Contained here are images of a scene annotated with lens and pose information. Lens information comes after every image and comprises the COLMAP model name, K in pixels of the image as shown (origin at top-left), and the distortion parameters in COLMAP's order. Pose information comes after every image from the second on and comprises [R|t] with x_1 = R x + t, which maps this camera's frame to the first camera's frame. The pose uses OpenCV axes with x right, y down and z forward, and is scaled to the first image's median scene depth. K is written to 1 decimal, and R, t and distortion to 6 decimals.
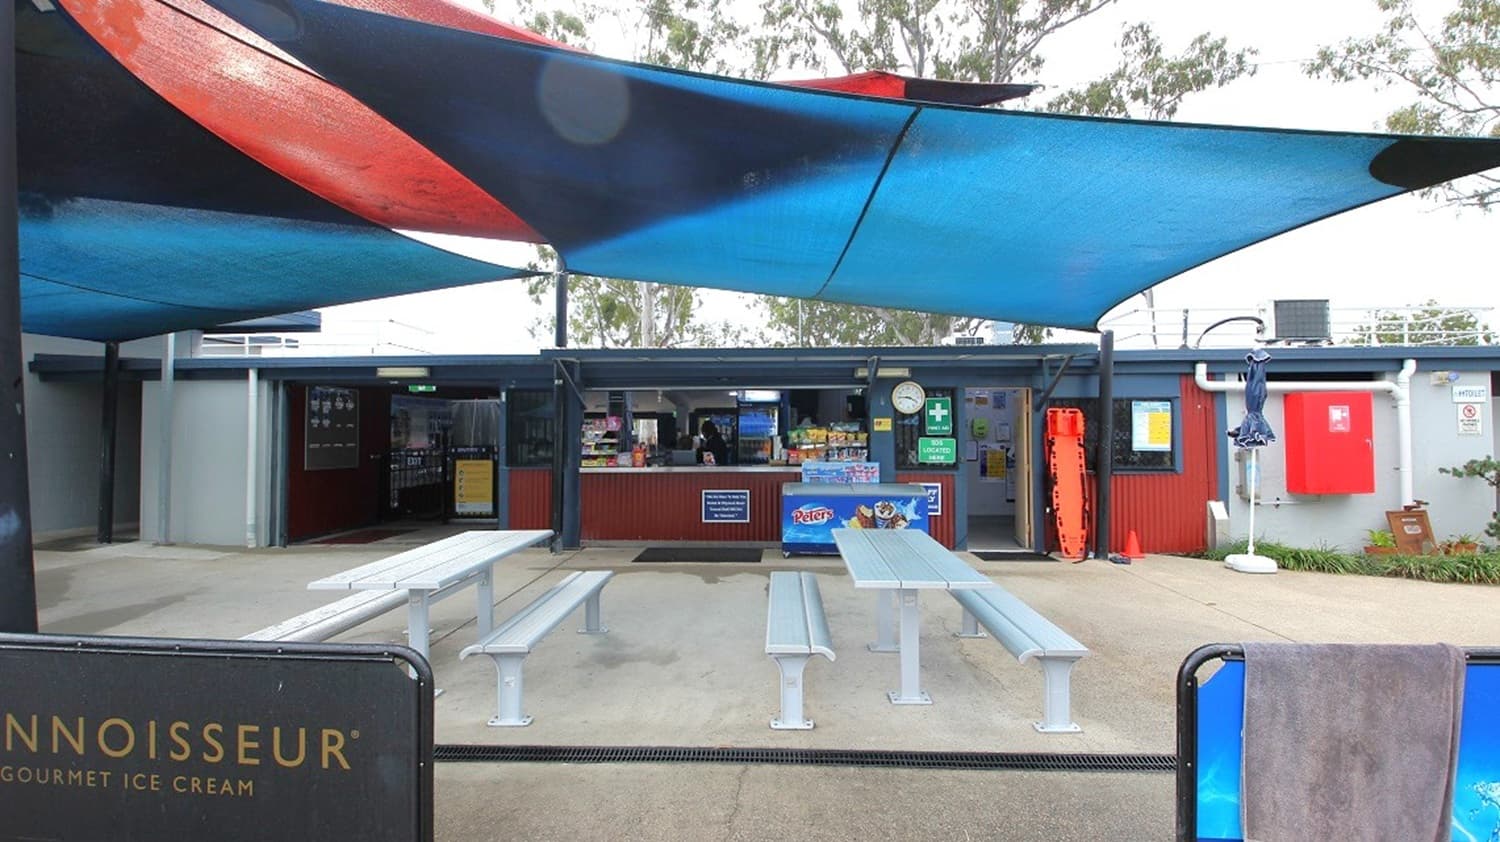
lens RADIAL K [[707.7, 0, 750.3], [0, 707.7, 414.3], [0, 0, 1]] dist [0.005178, -0.021067]
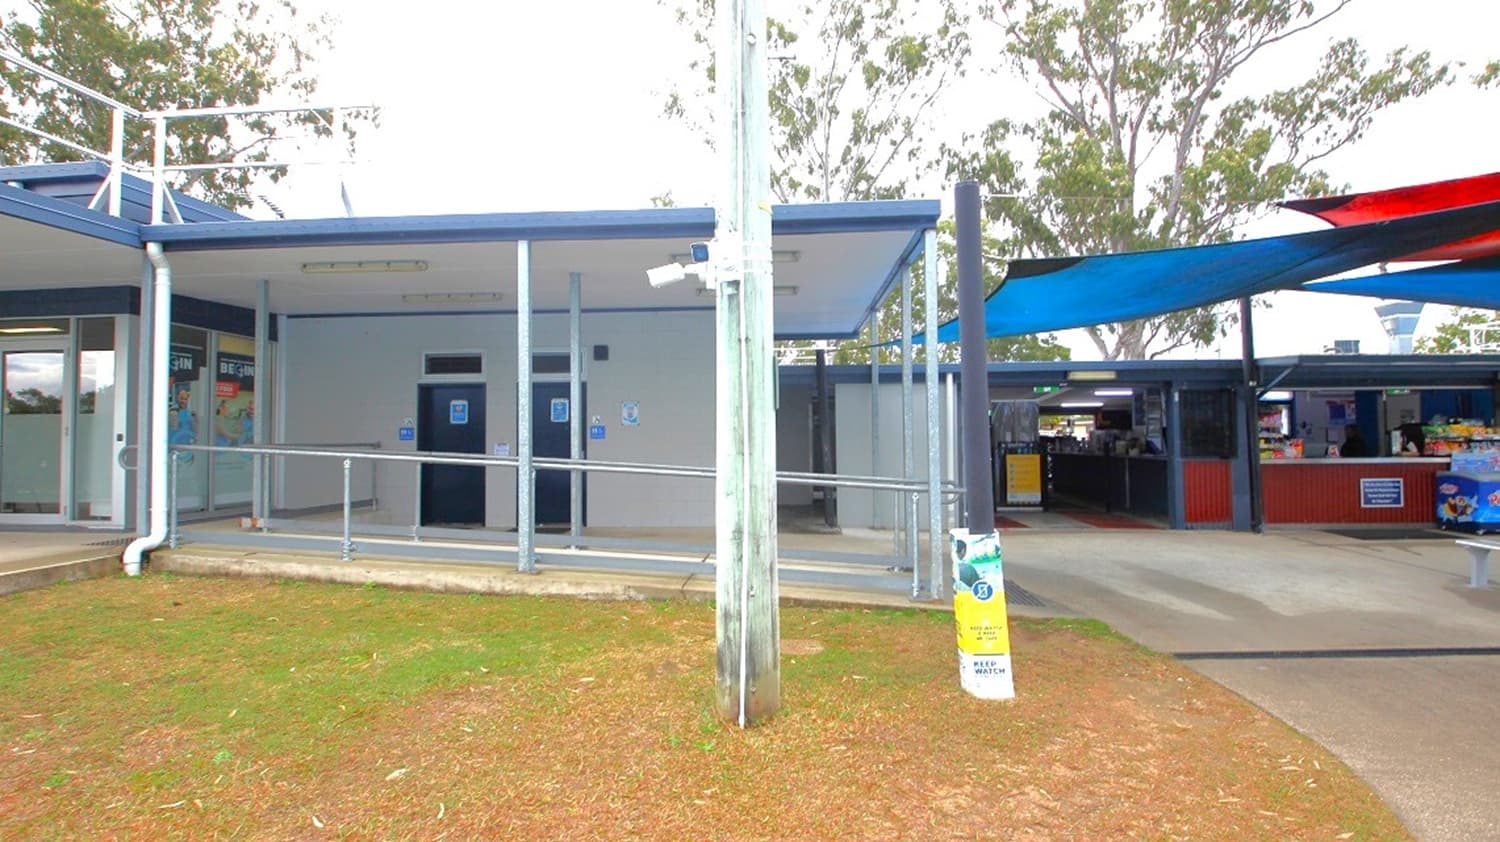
lens RADIAL K [[697.6, 0, 772.1], [0, 697.6, 416.3], [0, 0, 1]] dist [0.010953, -0.019903]
pose [[0.999988, -0.003974, -0.003028, -1.000324], [0.003990, 0.999978, 0.005366, -0.002675], [0.003007, -0.005378, 0.999981, -0.115492]]
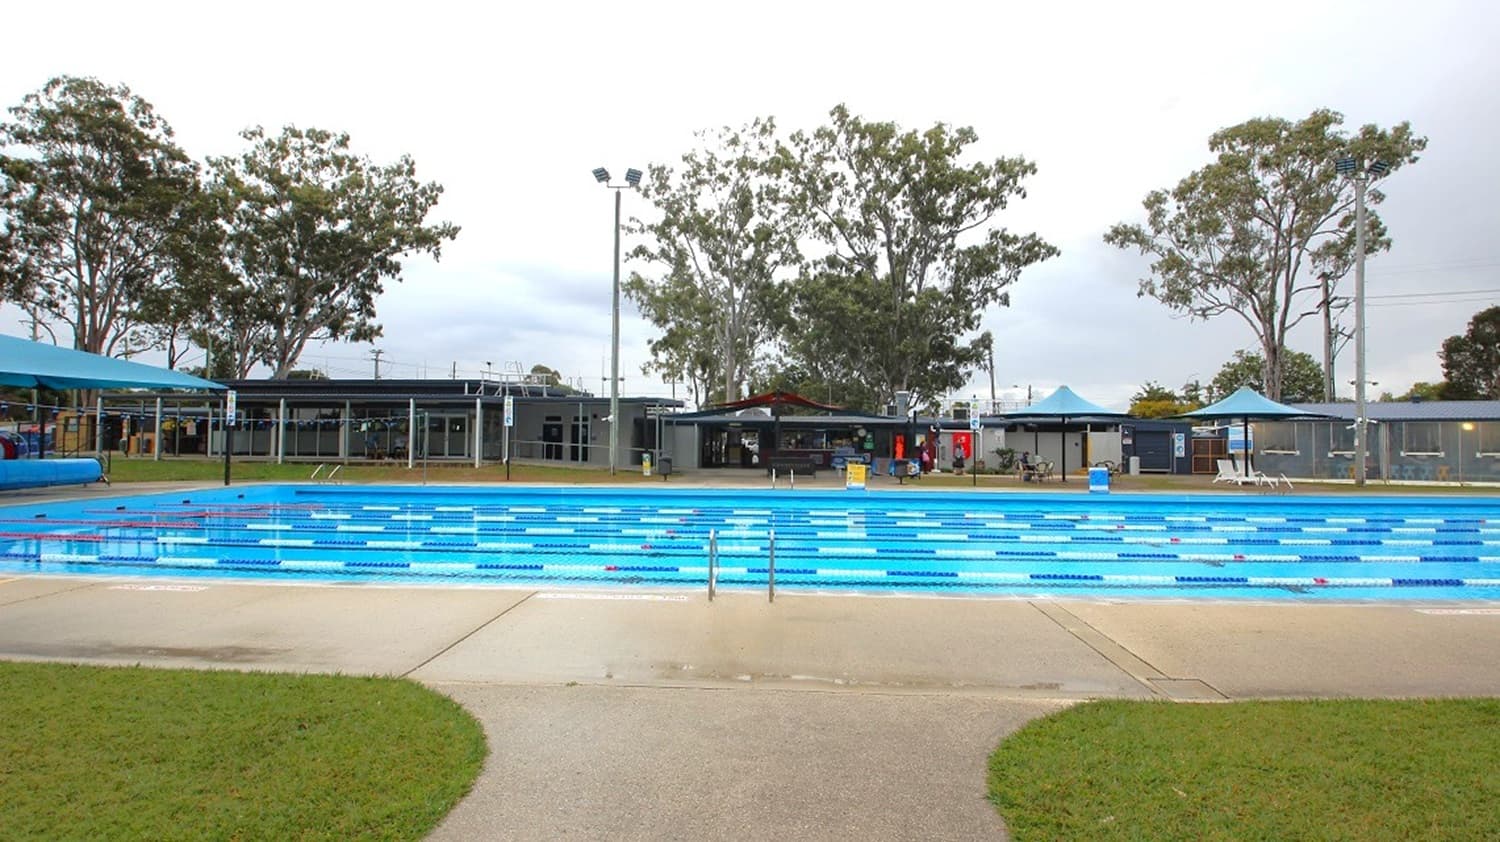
lens RADIAL K [[697.6, 0, 772.1], [0, 697.6, 416.3], [0, 0, 1]] dist [0.010953, -0.019903]
pose [[0.999436, 0.012702, 0.031088, -0.408661], [-0.012675, 0.999919, -0.001081, -0.104060], [-0.031099, 0.000686, 0.999516, -2.929660]]
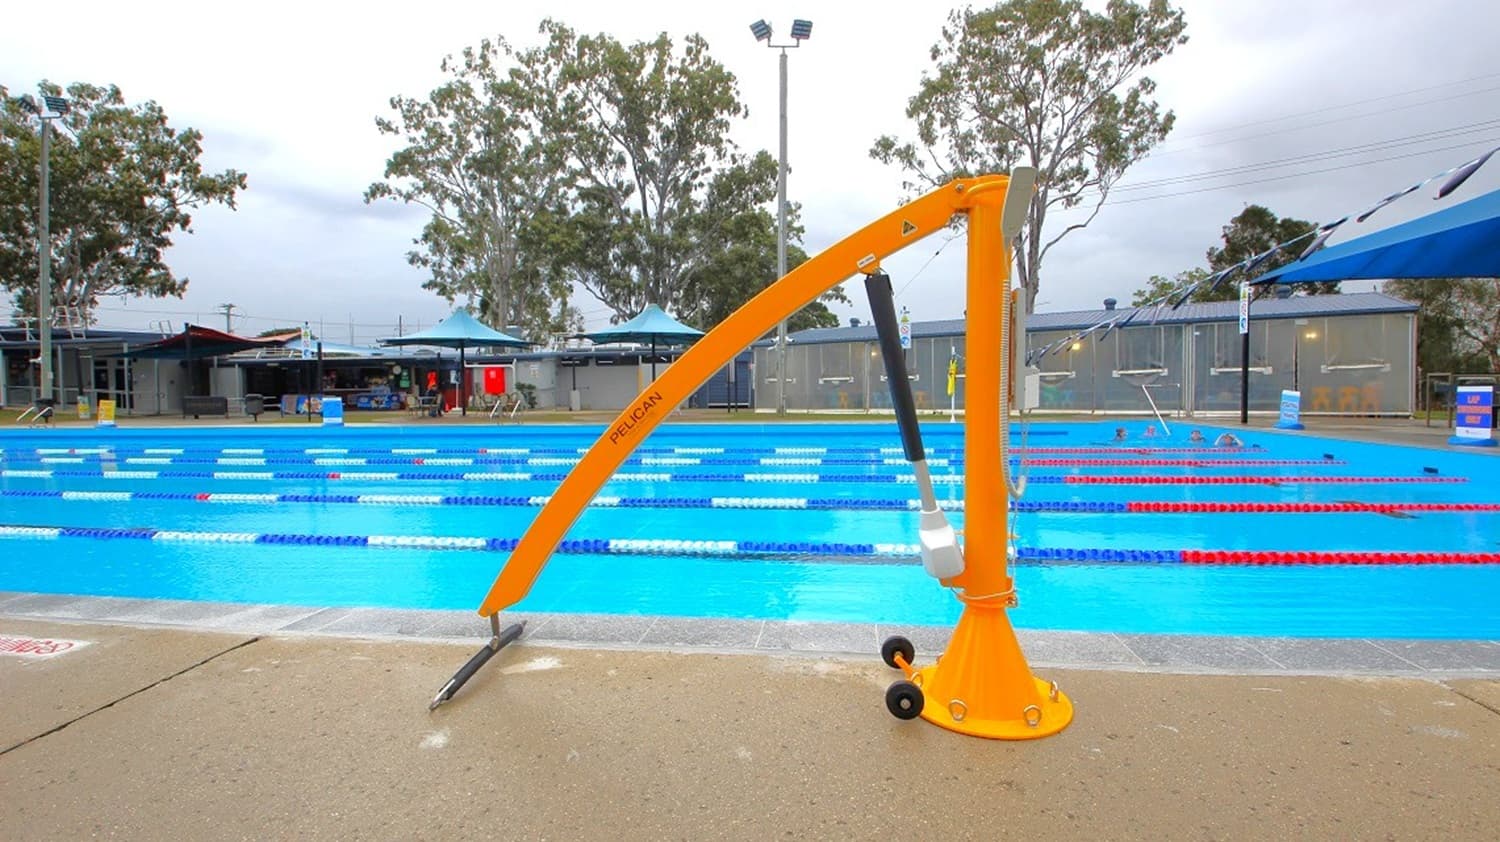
lens RADIAL K [[687.6, 0, 774.8], [0, 687.6, 448.6], [0, 0, 1]] dist [0.016819, -0.018926]
pose [[0.998834, -0.006152, -0.047891, 2.488049], [0.012149, 0.991960, 0.125969, -0.046898], [0.046732, -0.126403, 0.990878, -2.737638]]
